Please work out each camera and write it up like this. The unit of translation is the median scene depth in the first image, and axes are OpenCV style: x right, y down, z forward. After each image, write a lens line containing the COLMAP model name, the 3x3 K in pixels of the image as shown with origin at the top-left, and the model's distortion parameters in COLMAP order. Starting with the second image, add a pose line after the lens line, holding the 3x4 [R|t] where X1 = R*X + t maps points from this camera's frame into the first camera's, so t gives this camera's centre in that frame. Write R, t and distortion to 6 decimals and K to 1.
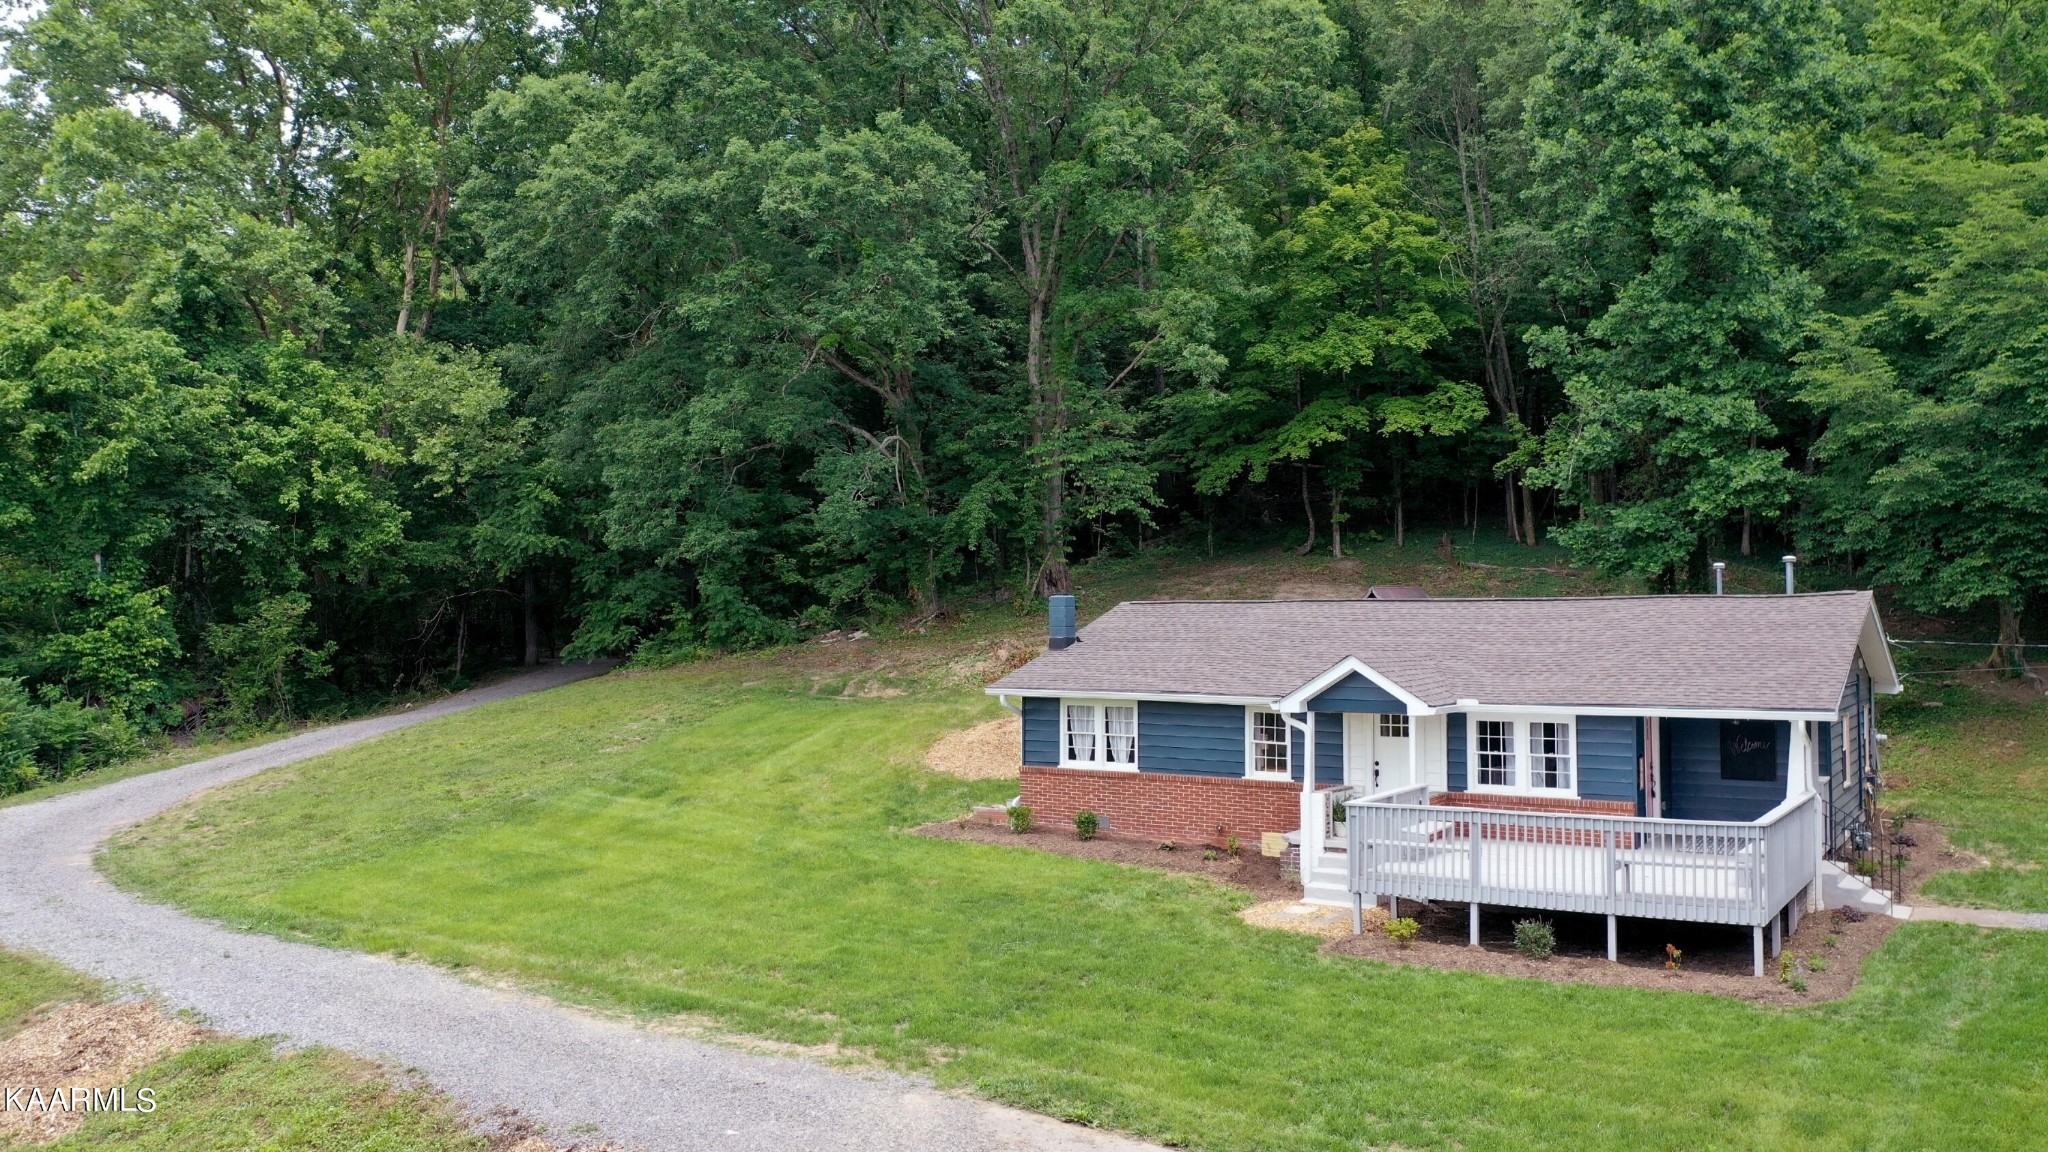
lens RADIAL K [[1604.3, 0, 1029.8], [0, 1604.3, 583.8], [0, 0, 1]] dist [0.012524, -0.008813]
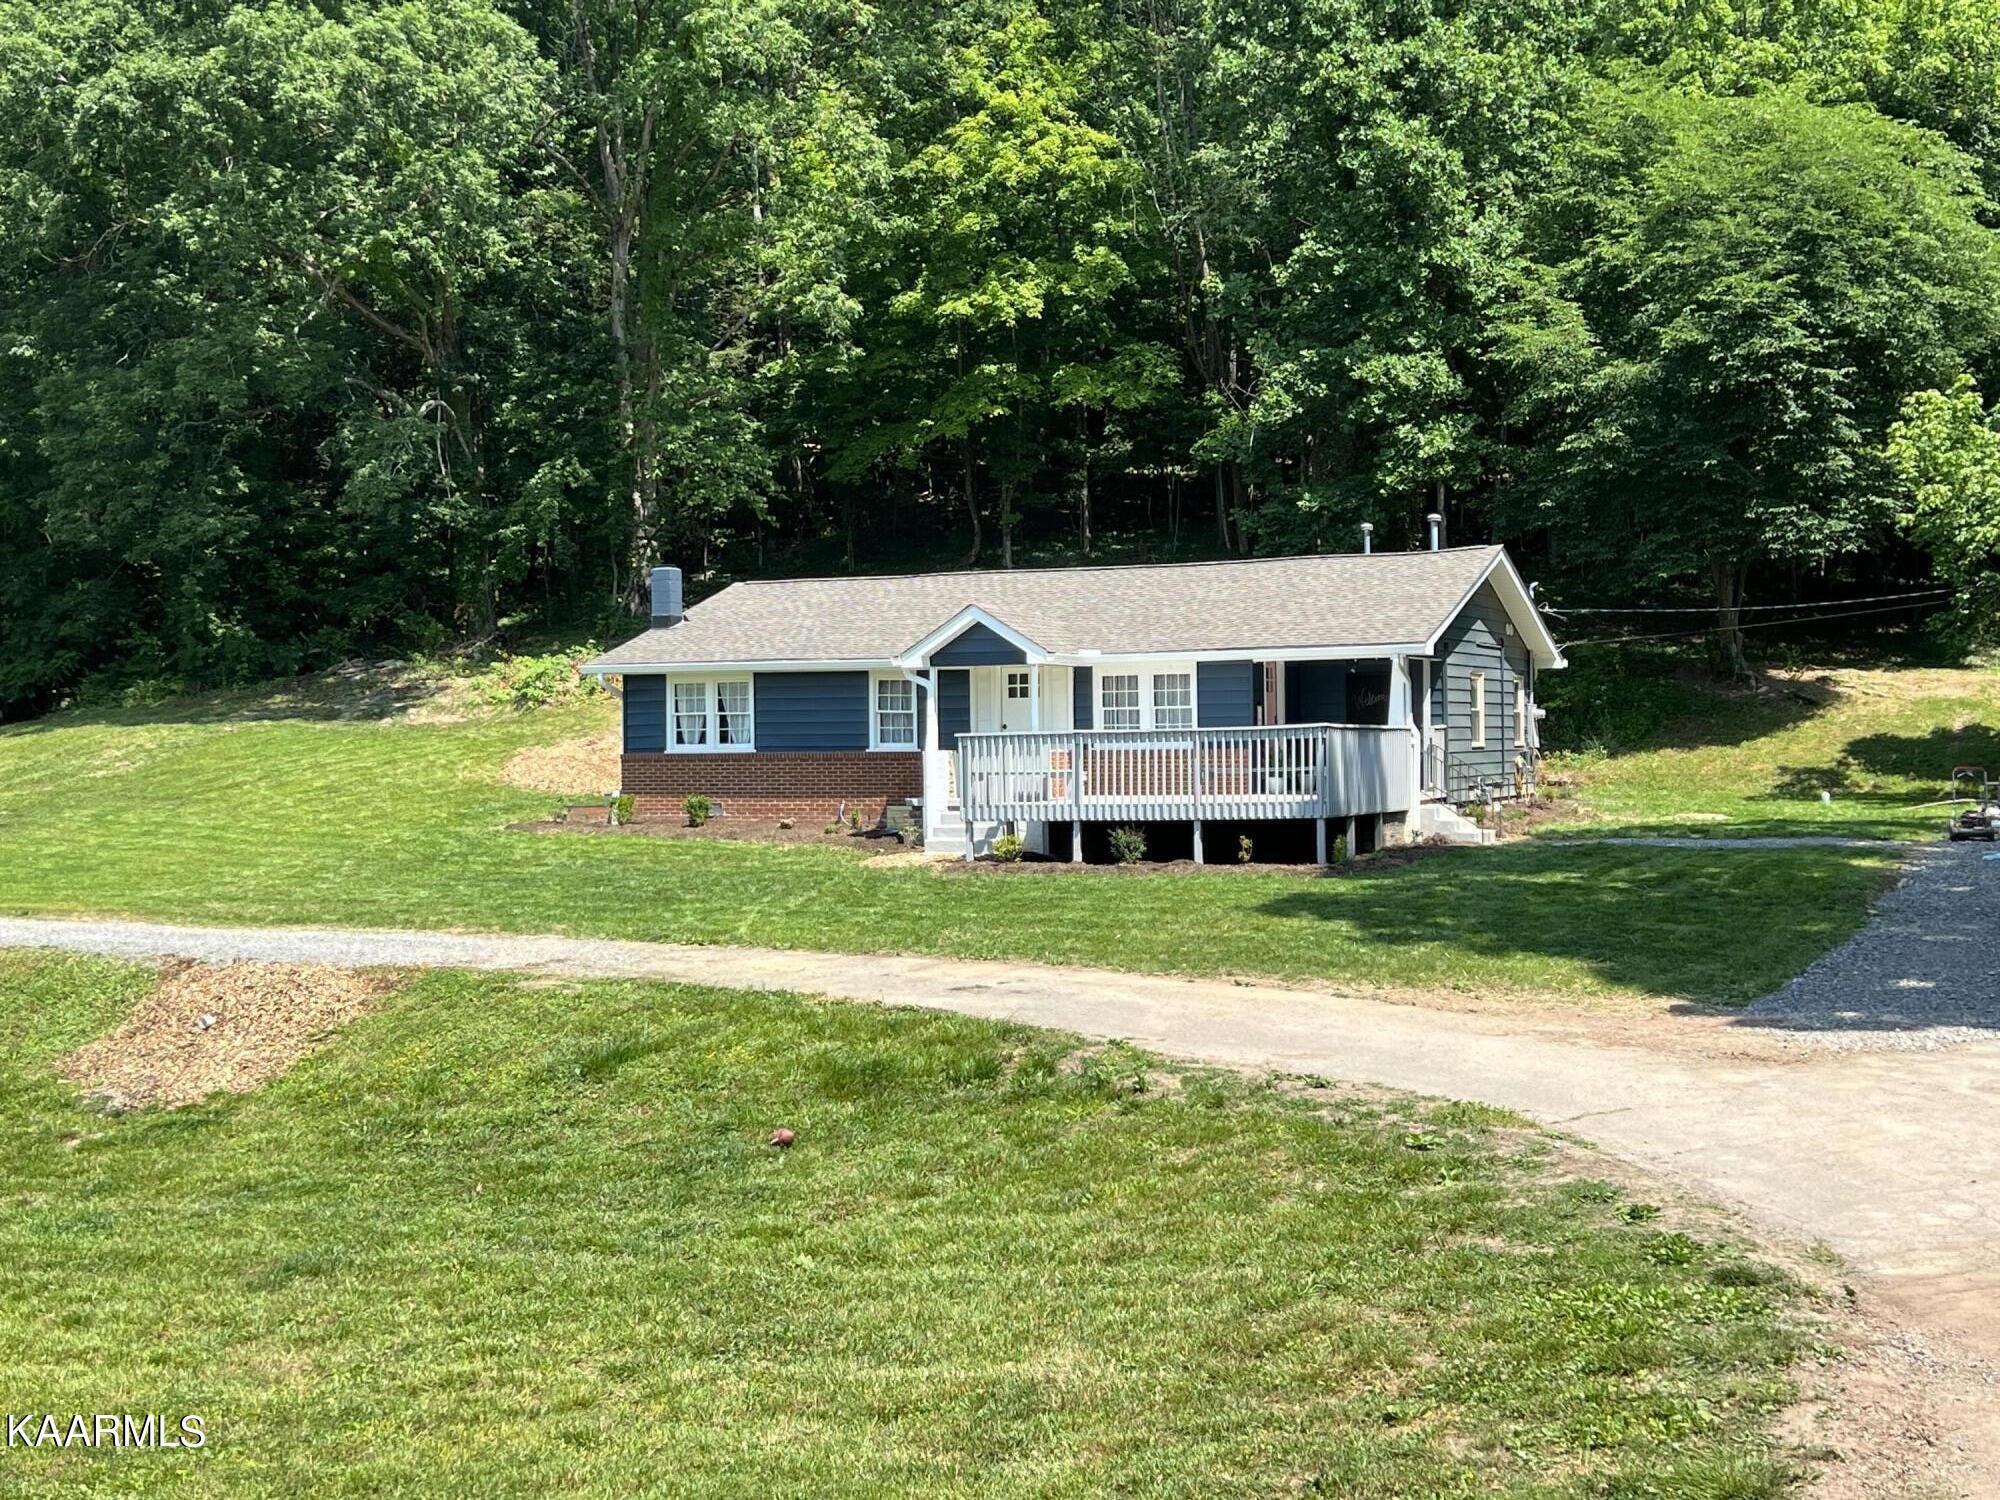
lens RADIAL K [[2427.6, 0, 981.0], [0, 2427.6, 789.4], [0, 0, 1]] dist [0.192456, -0.524529]
pose [[0.987809, -0.010327, 0.155328, -0.015855], [0.003401, 0.998991, 0.044790, 0.060986], [-0.155634, -0.043716, 0.986847, -0.304717]]
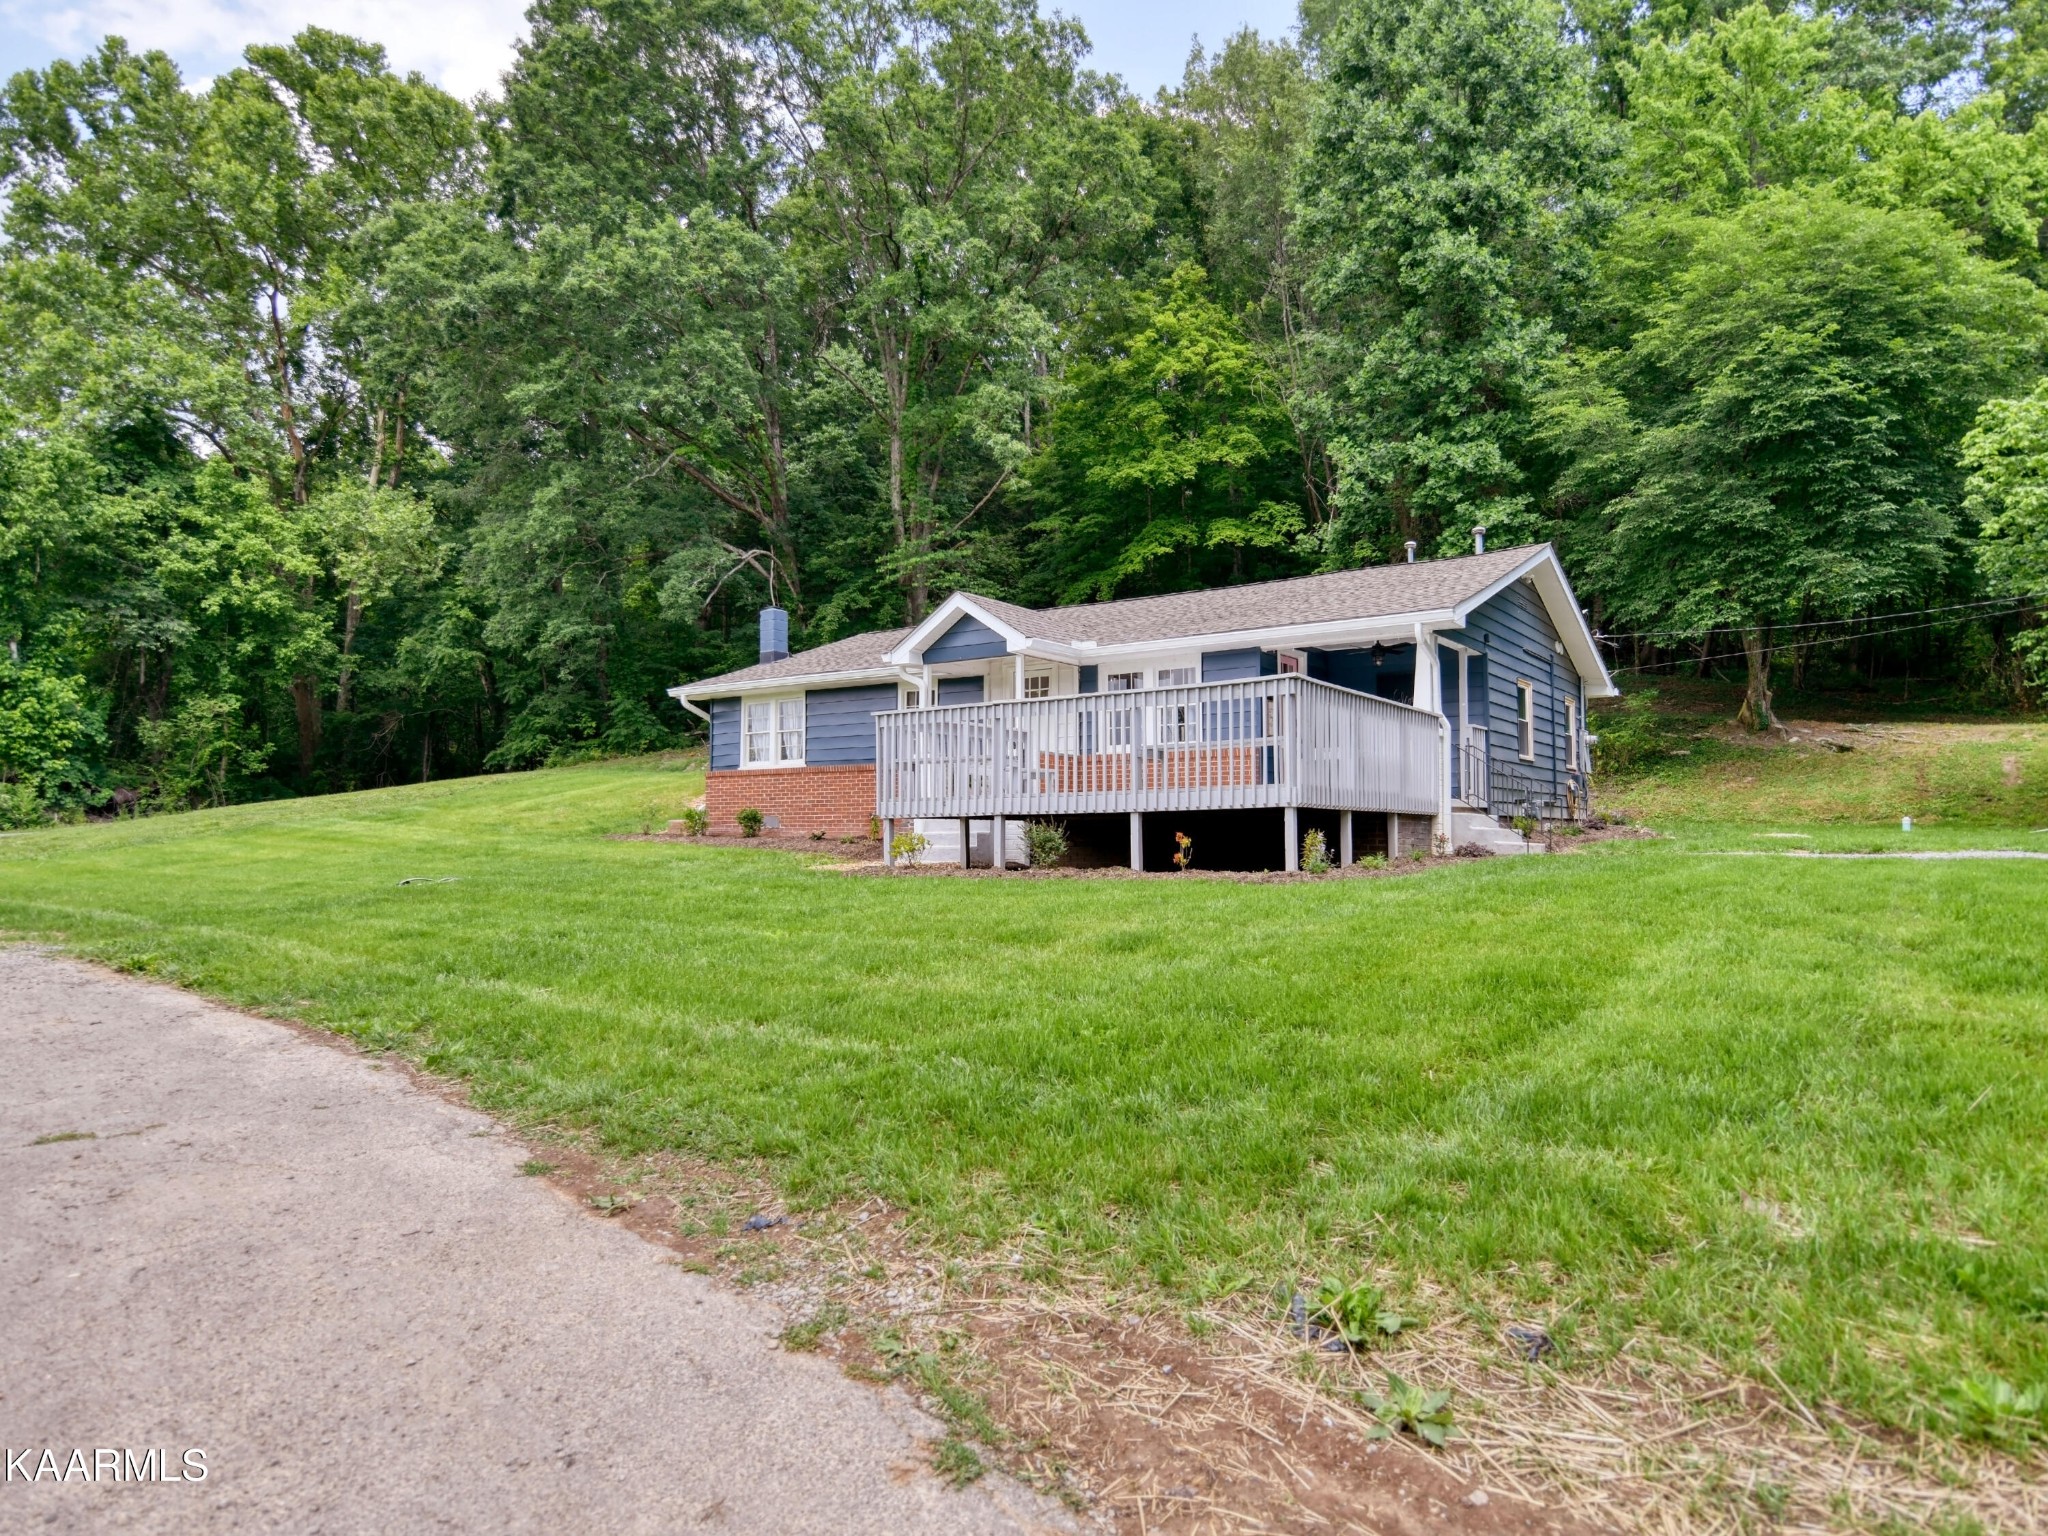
lens RADIAL K [[1253.8, 0, 1062.4], [0, 1253.8, 788.2], [0, 0, 1]] dist [-0.002501, -0.018291]
pose [[0.999943, 0.001095, -0.010659, 0.181831], [-0.001164, 0.999979, -0.006434, 0.106943], [0.010651, 0.006446, 0.999922, 0.205587]]
